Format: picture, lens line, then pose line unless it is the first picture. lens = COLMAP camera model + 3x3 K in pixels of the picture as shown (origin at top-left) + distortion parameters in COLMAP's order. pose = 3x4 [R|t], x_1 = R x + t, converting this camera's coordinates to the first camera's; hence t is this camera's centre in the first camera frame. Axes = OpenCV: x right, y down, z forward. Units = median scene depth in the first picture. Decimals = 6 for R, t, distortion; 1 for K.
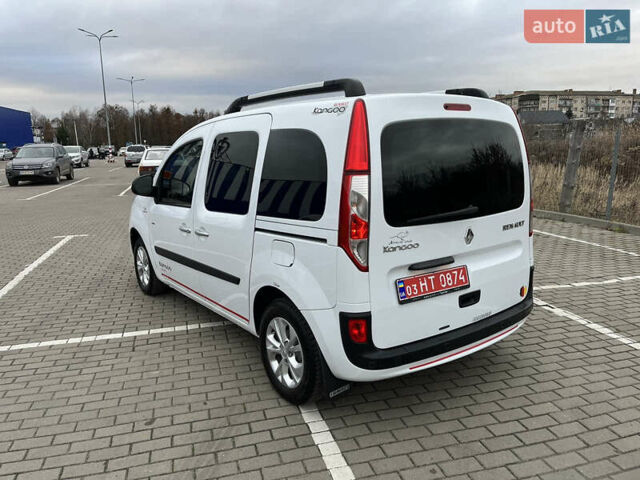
lens RADIAL K [[476.6, 0, 316.5], [0, 476.6, 238.2], [0, 0, 1]] dist [0.075628, -0.096474]
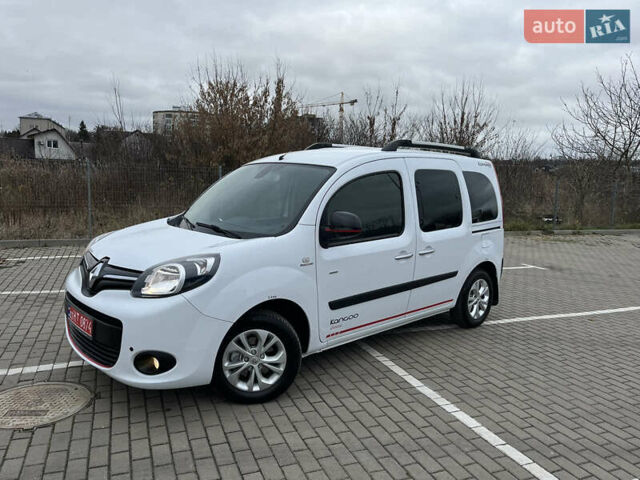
lens RADIAL K [[476.6, 0, 316.5], [0, 476.6, 238.2], [0, 0, 1]] dist [0.075628, -0.096474]
pose [[-0.102459, -0.111630, 0.988454, -1.832558], [0.156549, 0.979491, 0.126845, -0.313557], [-0.982341, 0.167738, -0.082882, 1.807270]]
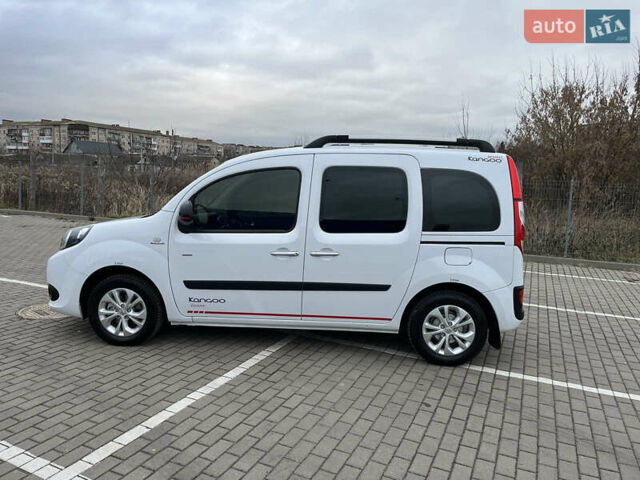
lens RADIAL K [[476.6, 0, 316.5], [0, 476.6, 238.2], [0, 0, 1]] dist [0.075628, -0.096474]
pose [[0.647740, -0.050269, 0.760201, -1.432318], [0.096113, 0.995240, -0.016083, -0.039706], [-0.755775, 0.083483, 0.649488, 0.399019]]
